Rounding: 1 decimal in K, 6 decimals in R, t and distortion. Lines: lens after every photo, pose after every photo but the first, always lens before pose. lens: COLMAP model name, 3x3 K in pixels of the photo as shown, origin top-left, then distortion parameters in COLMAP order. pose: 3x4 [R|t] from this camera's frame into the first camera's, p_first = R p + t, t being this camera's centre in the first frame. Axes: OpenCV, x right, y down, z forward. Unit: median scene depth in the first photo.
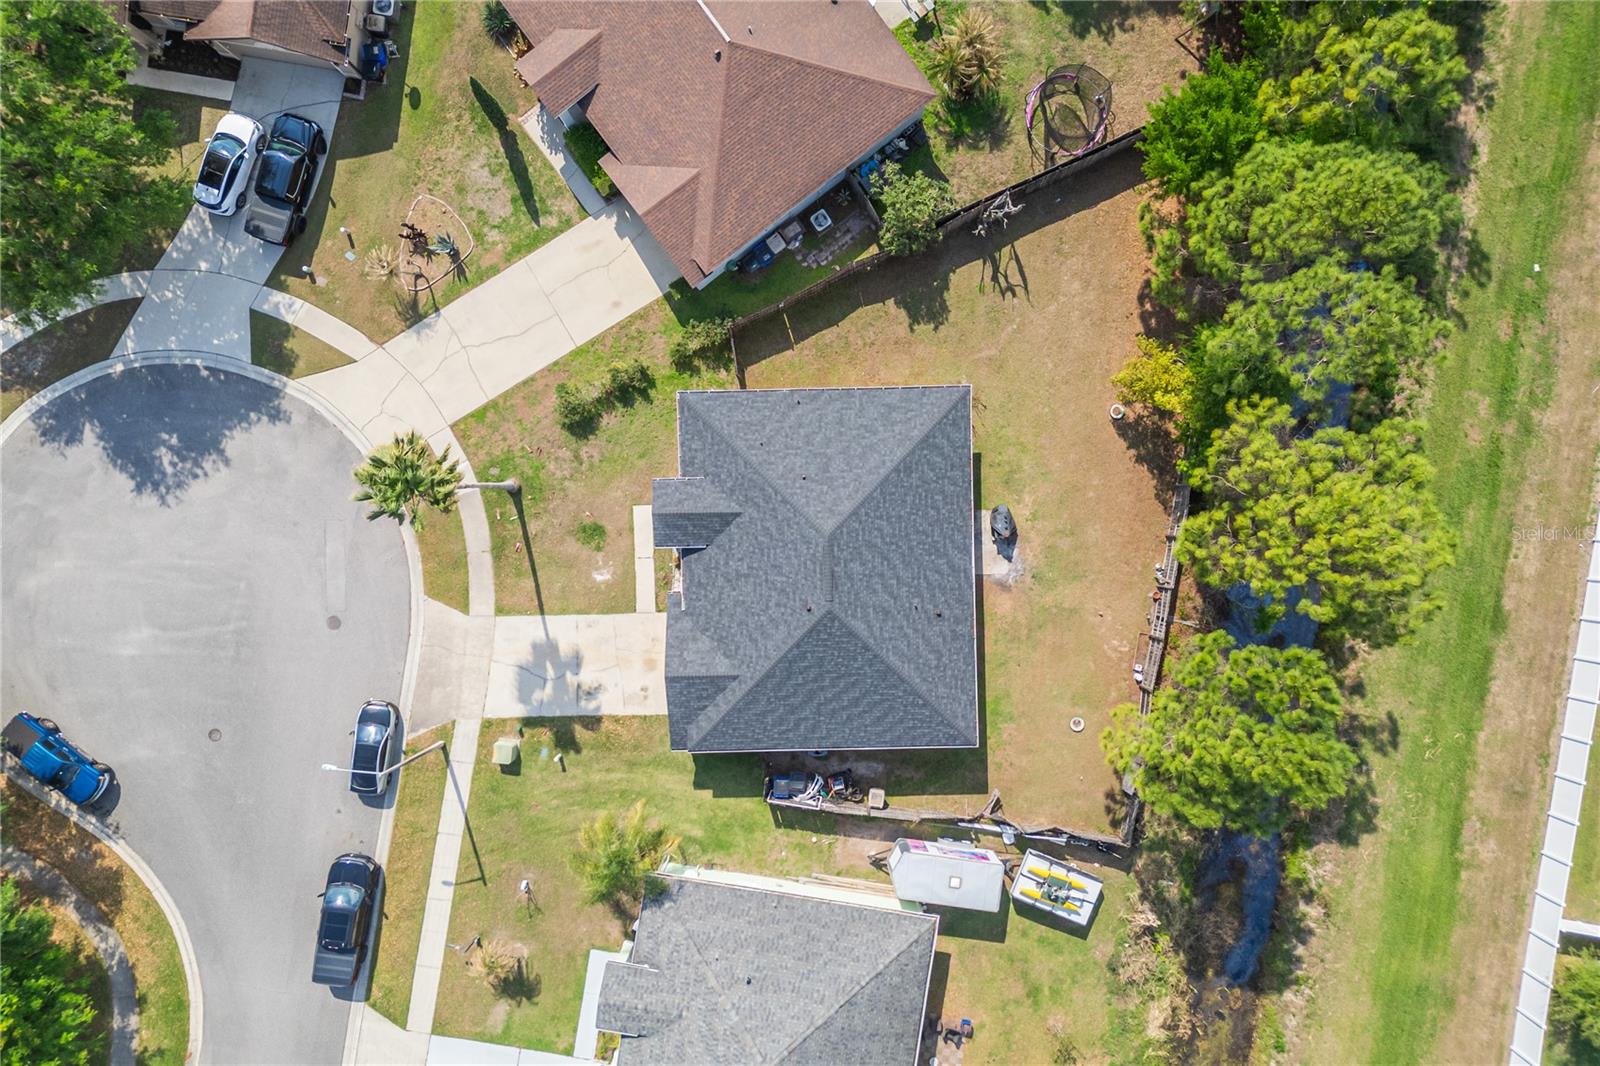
lens RADIAL K [[1111.7, 0, 803.6], [0, 1111.7, 541.1], [0, 0, 1]] dist [0.100684, -0.087321]
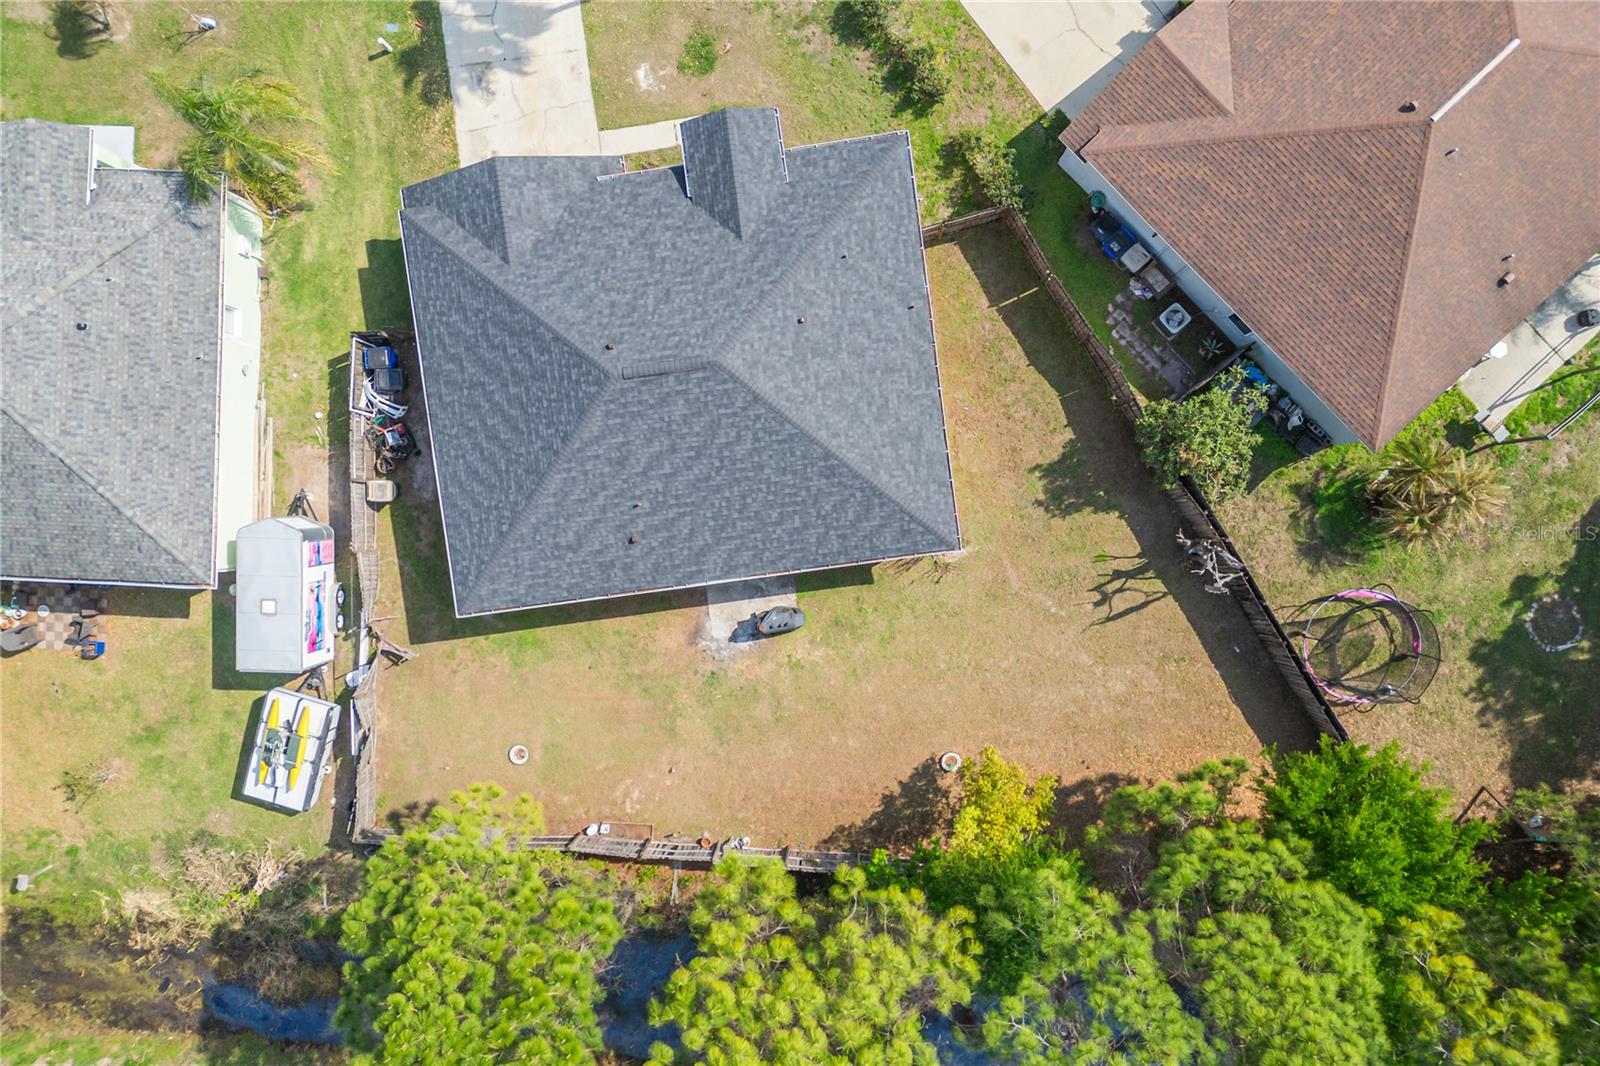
lens RADIAL K [[1111.7, 0, 803.6], [0, 1111.7, 541.1], [0, 0, 1]] dist [0.100684, -0.087321]
pose [[0.113006, 0.993429, 0.018129, 0.115732], [-0.993061, 0.112329, 0.034812, -0.063543], [0.032547, -0.021938, 0.999229, 0.283065]]
